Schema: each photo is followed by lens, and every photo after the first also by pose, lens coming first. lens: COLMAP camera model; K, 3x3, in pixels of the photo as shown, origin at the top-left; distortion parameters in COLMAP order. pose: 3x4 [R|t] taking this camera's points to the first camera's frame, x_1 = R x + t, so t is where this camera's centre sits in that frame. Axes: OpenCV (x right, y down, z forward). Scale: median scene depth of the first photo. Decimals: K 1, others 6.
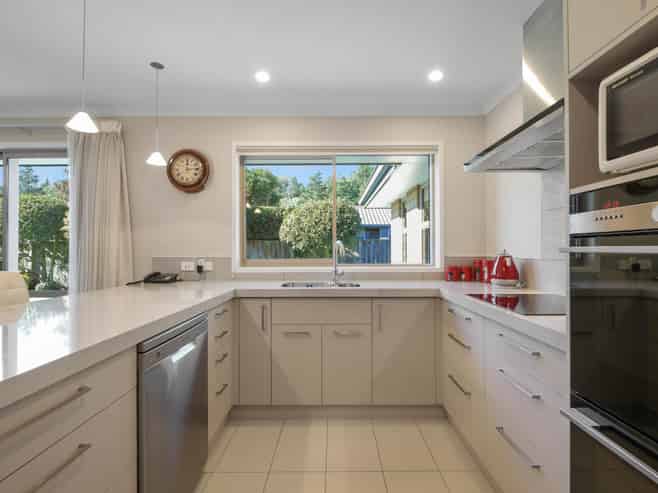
lens RADIAL K [[326.0, 0, 329.0], [0, 326.0, 246.5], [0, 0, 1]] dist [0.001193, 0.000107]
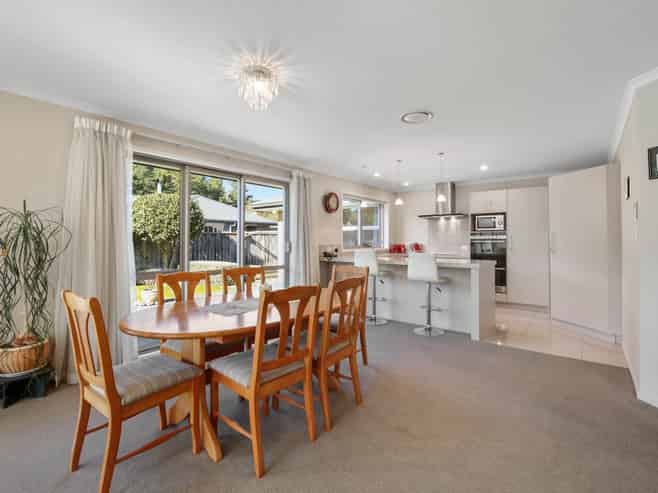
lens RADIAL K [[319.2, 0, 330.9], [0, 319.2, 243.7], [0, 0, 1]] dist [0.001288, 0.000285]
pose [[0.630861, -0.002083, 0.775893, -2.022323], [-0.011108, 0.999870, 0.011715, 0.002777], [-0.775816, -0.016009, 0.630756, -0.273335]]
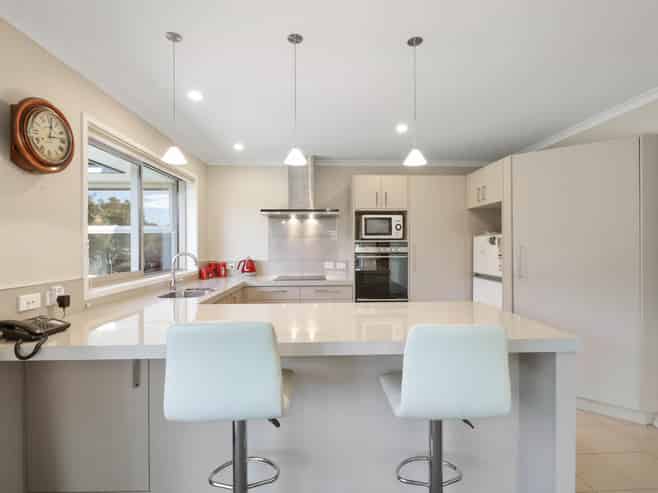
lens RADIAL K [[319.2, 0, 330.9], [0, 319.2, 243.7], [0, 0, 1]] dist [0.001288, 0.000285]
pose [[-0.041255, 0.006613, 0.999127, -1.035874], [-0.006646, 0.999954, -0.006893, -0.040441], [-0.999127, -0.006925, -0.041209, 0.511182]]
